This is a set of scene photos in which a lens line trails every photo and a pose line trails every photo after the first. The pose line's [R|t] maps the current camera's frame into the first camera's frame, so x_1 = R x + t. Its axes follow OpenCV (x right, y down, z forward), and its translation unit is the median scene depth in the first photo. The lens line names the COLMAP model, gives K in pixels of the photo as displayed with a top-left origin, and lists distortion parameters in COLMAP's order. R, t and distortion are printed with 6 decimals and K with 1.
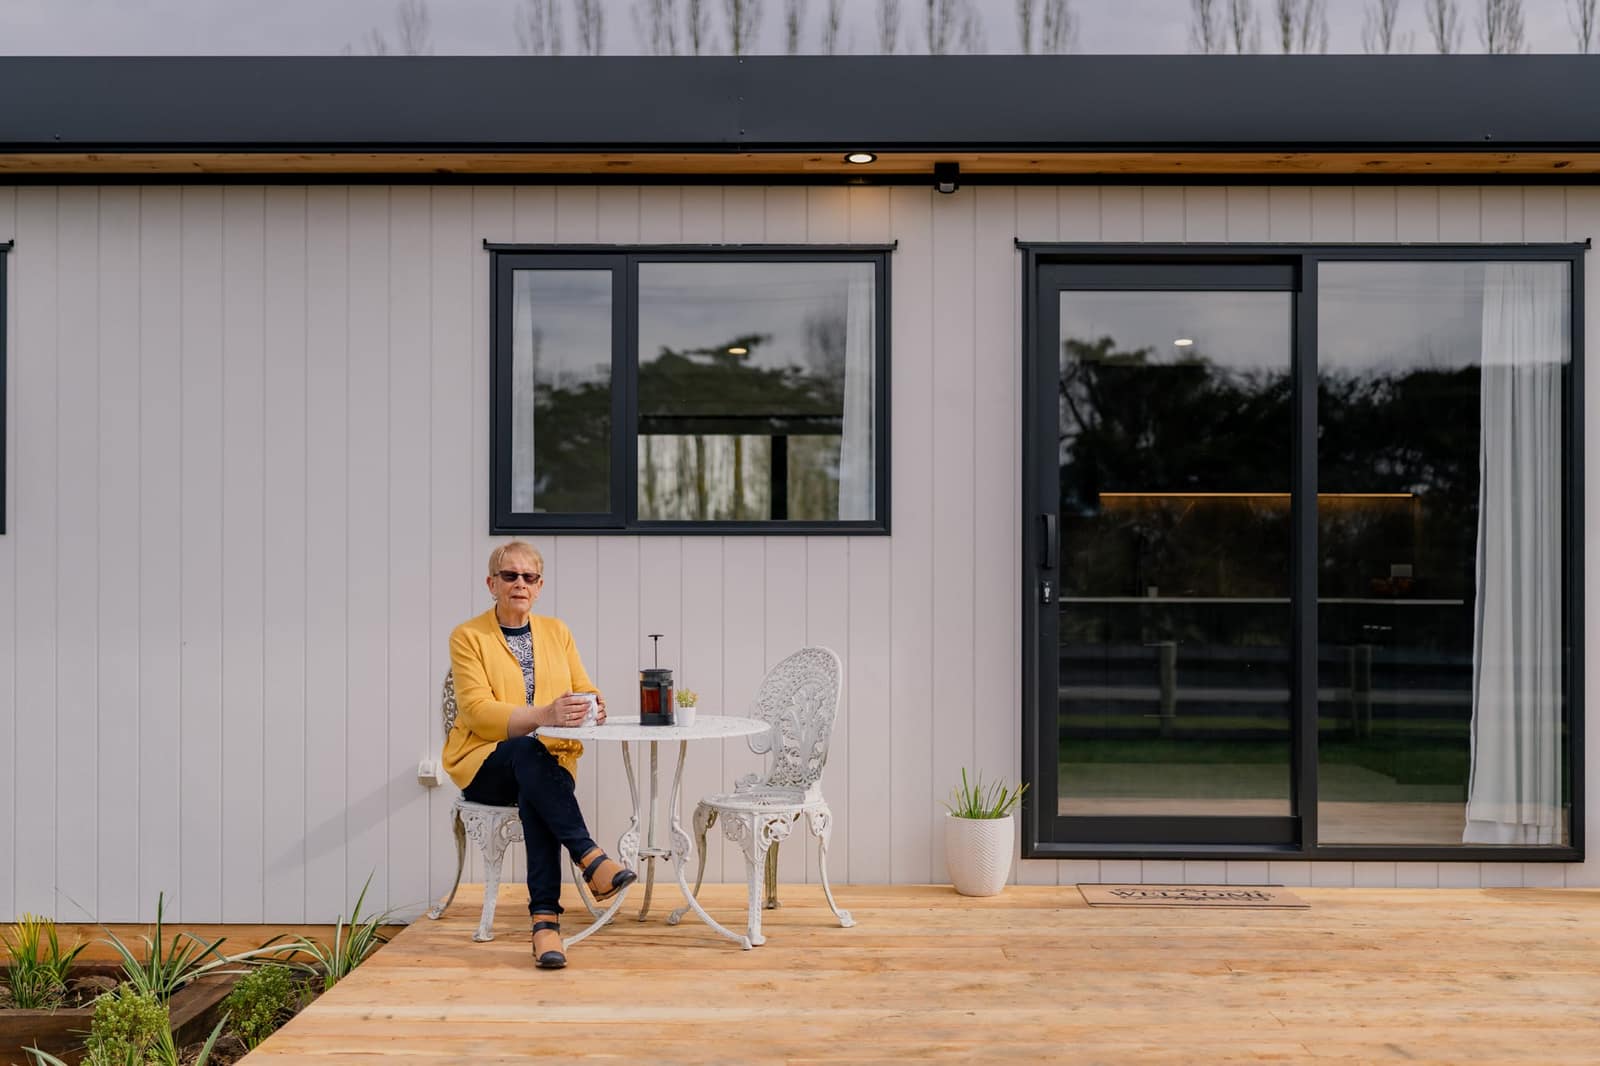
lens RADIAL K [[1715.8, 0, 796.6], [0, 1715.8, 580.2], [0, 0, 1]] dist [-0.002613, 0.015759]
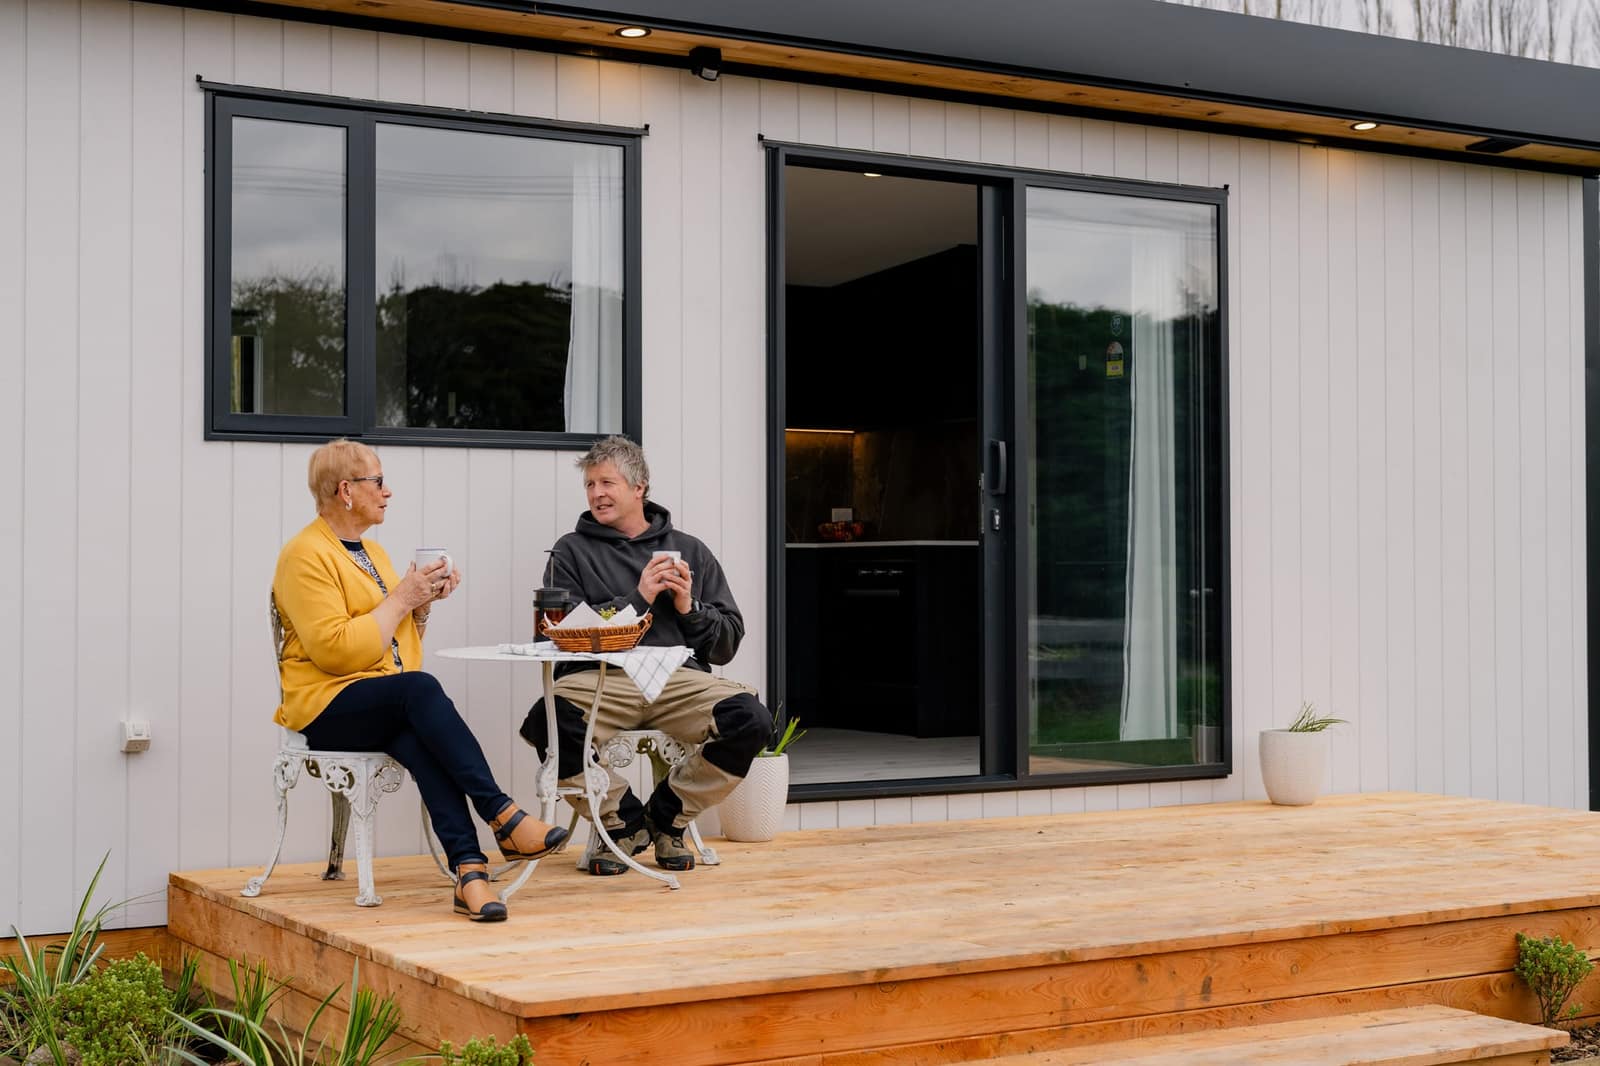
lens RADIAL K [[2471.6, 0, 800.0], [0, 2471.6, 533.0], [0, 0, 1]] dist [-0.006662, 0.087964]
pose [[0.843621, 0.005222, 0.536914, -0.577216], [0.003495, 0.999878, -0.015216, 0.037126], [-0.536928, 0.014713, 0.843500, -0.138266]]
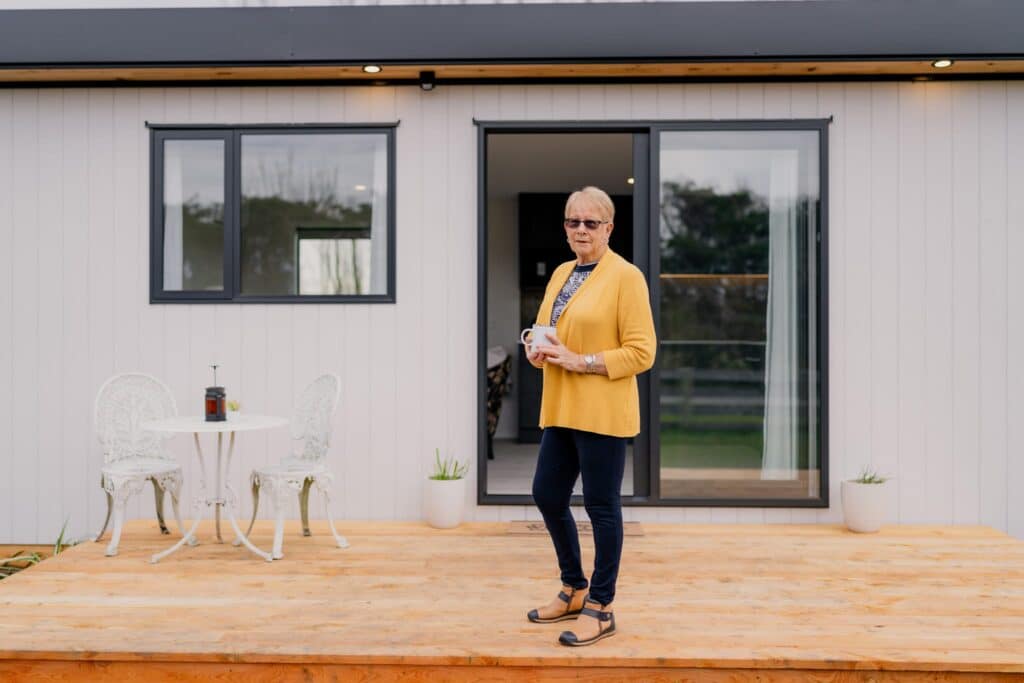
lens RADIAL K [[1066.1, 0, 513.6], [0, 1066.1, 325.4], [0, 0, 1]] dist [-0.002709, 0.005752]
pose [[0.999654, -0.002033, -0.026223, 0.192901], [0.001920, 0.999989, -0.004346, -0.001043], [0.026231, 0.004294, 0.999647, 0.005826]]
